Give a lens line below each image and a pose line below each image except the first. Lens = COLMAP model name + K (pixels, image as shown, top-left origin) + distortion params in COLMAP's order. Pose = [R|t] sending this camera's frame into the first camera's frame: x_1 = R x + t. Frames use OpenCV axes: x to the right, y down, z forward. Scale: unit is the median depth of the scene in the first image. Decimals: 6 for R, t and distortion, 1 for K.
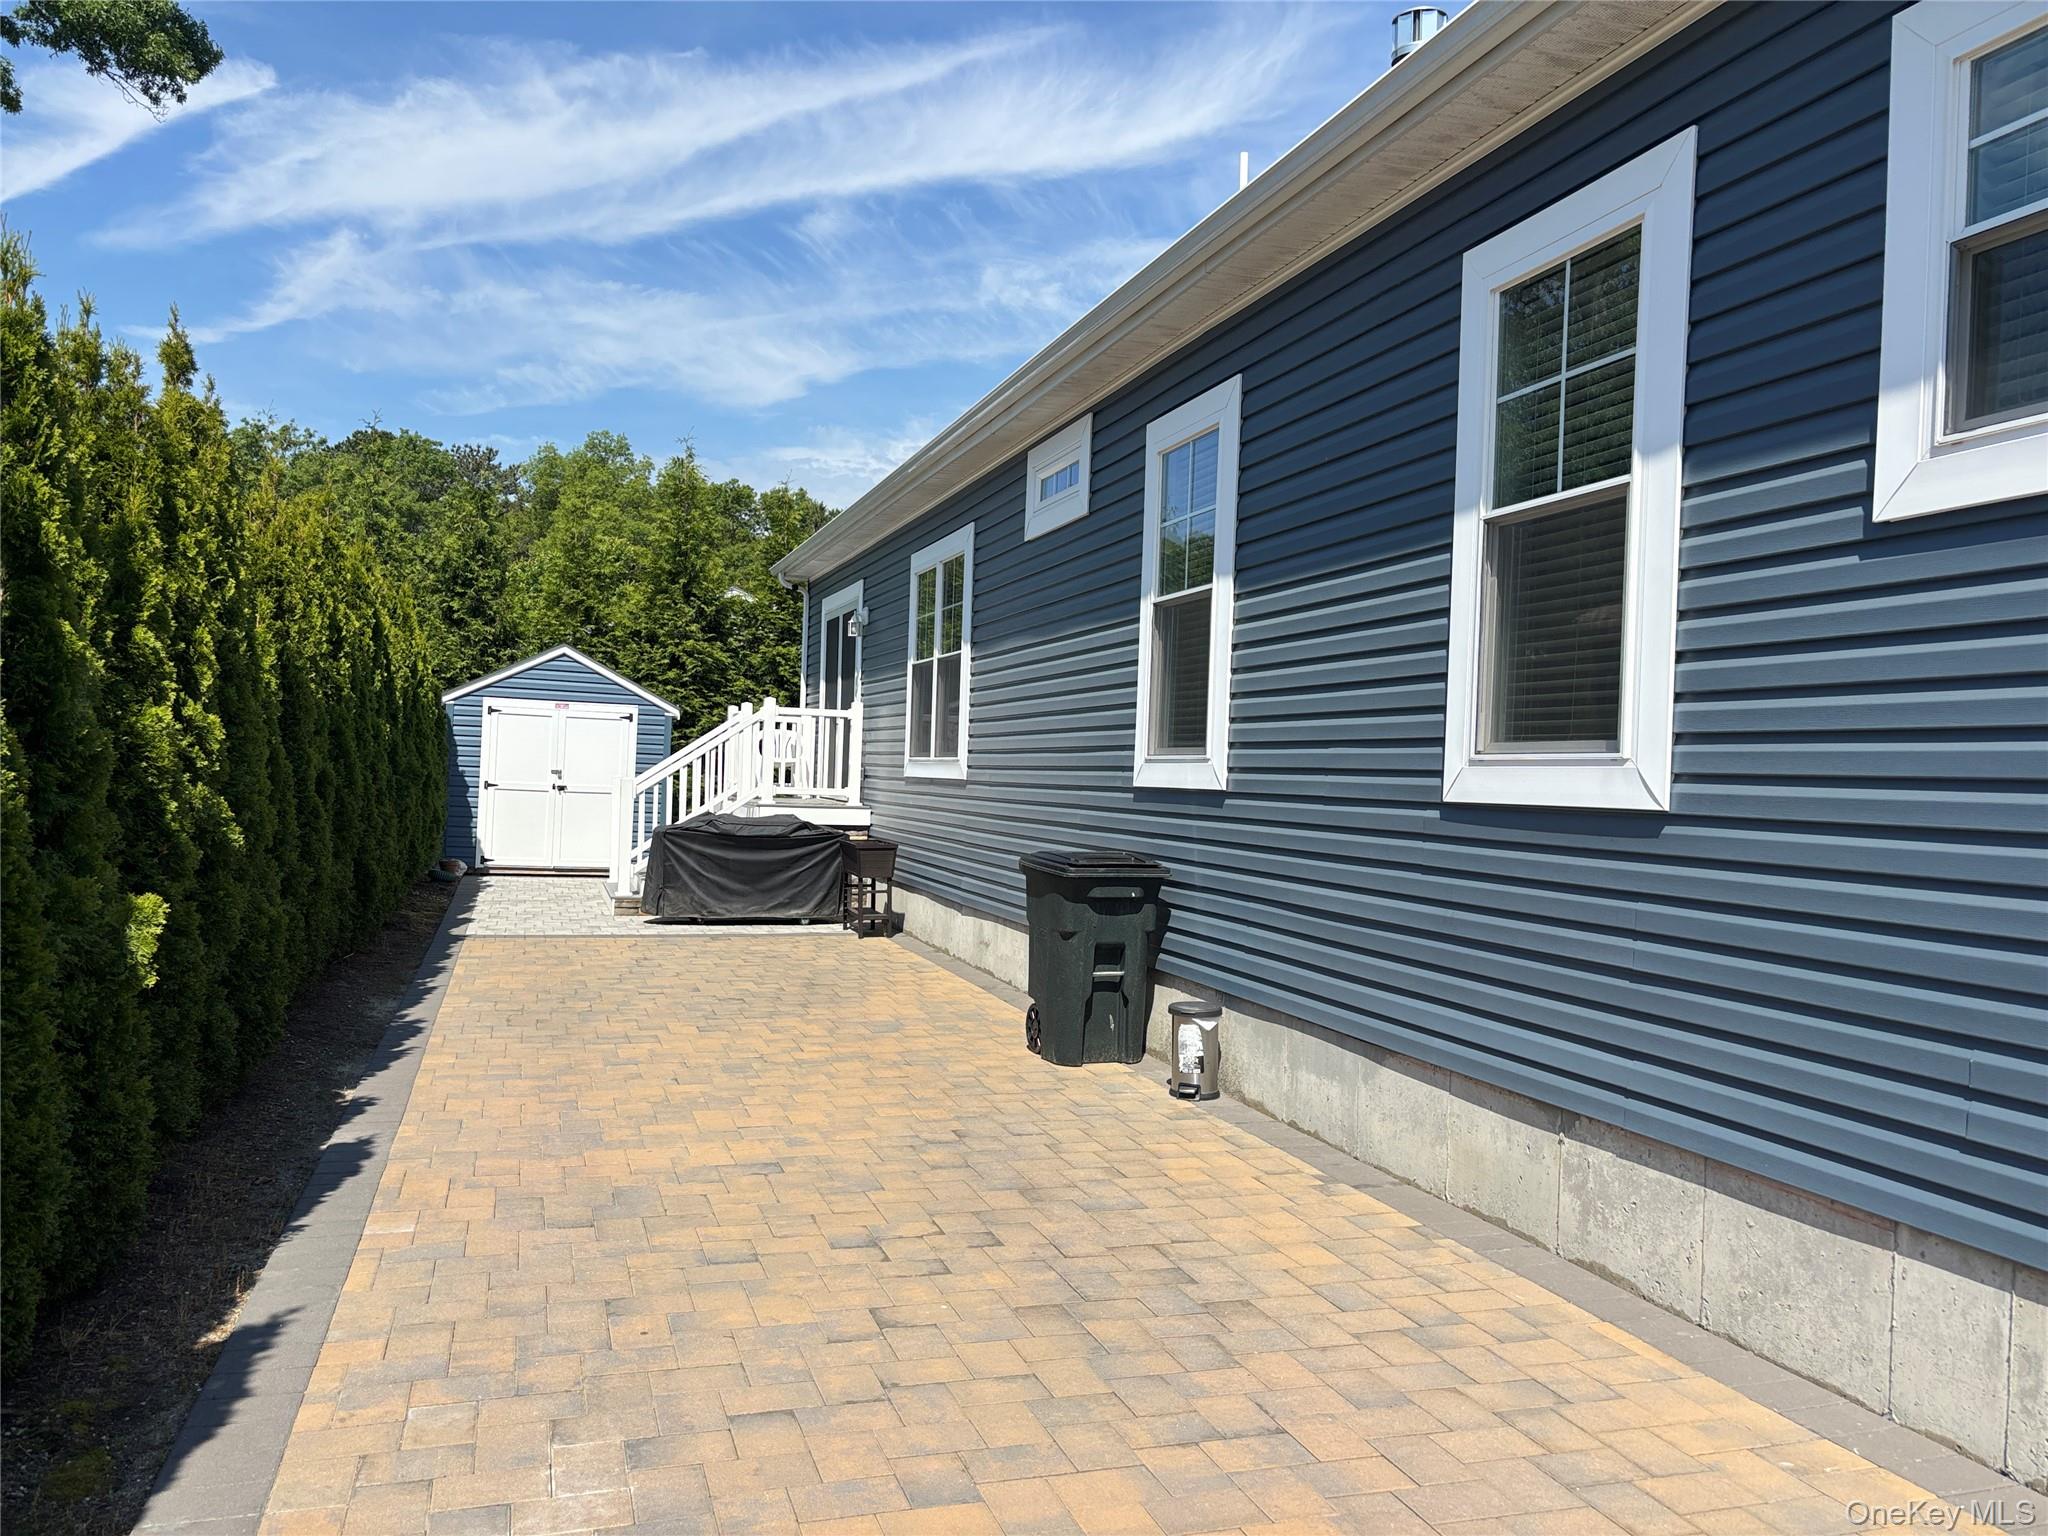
lens RADIAL K [[1557.5, 0, 1067.8], [0, 1557.5, 771.8], [0, 0, 1]] dist [0.058946, -0.078577]
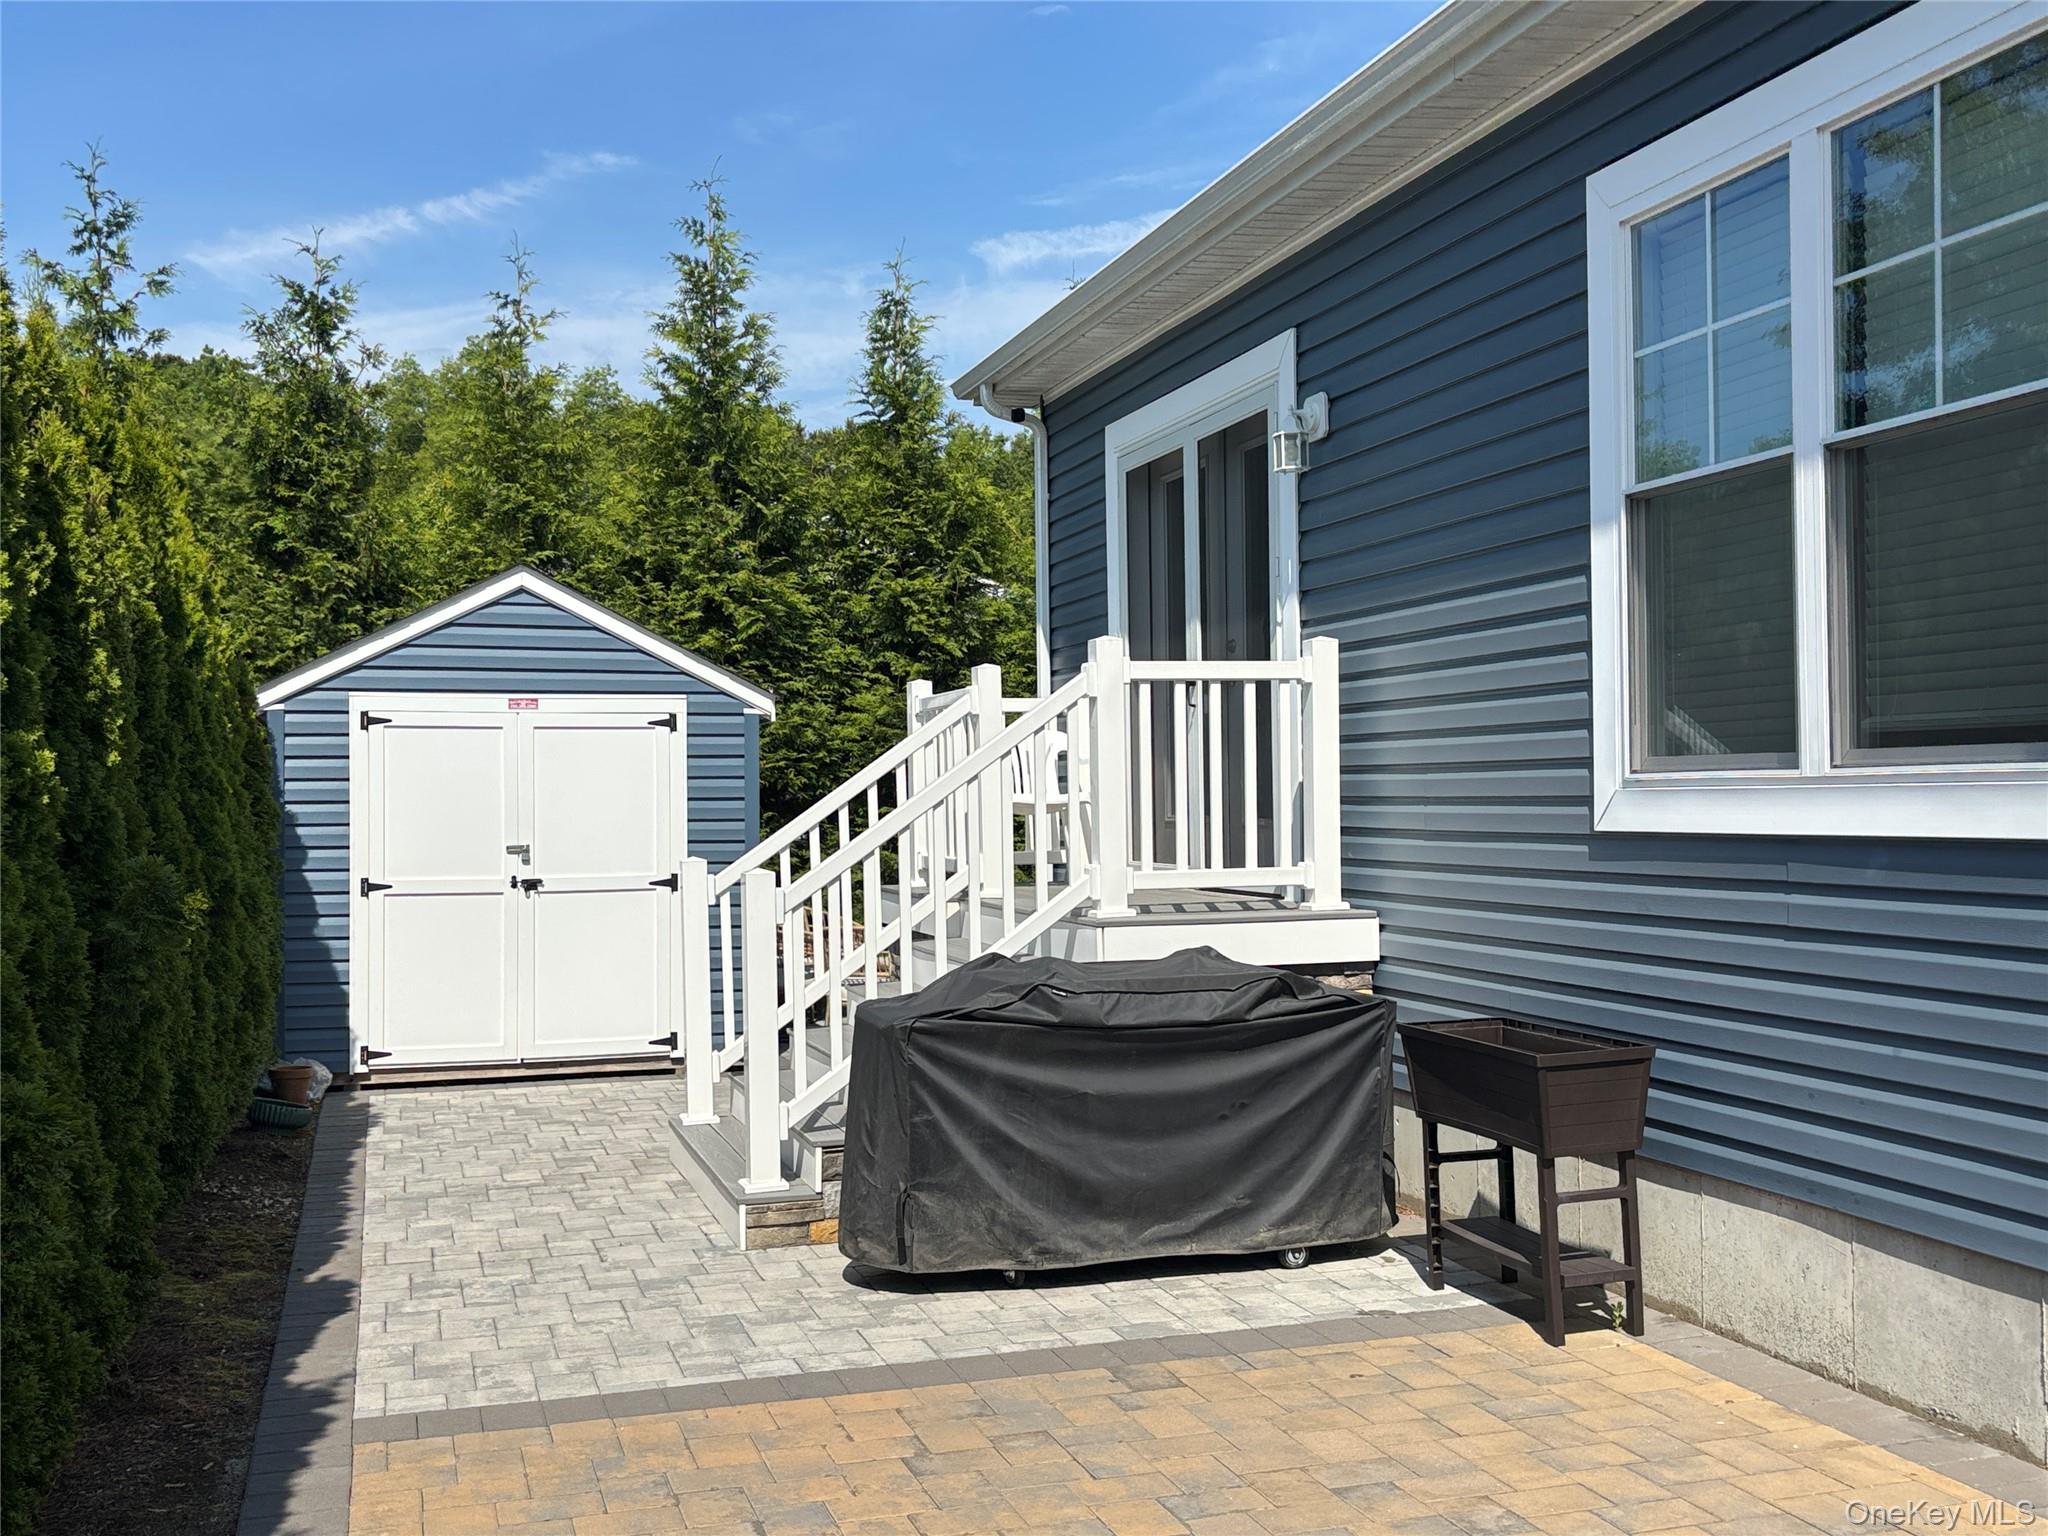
lens RADIAL K [[2025.8, 0, 1028.1], [0, 2025.8, 778.4], [0, 0, 1]] dist [0.174002, -0.354035]
pose [[0.998194, -0.052216, -0.029687, -0.160657], [0.052046, 0.998624, -0.006474, -0.008964], [0.029984, 0.004917, 0.999538, 0.412975]]
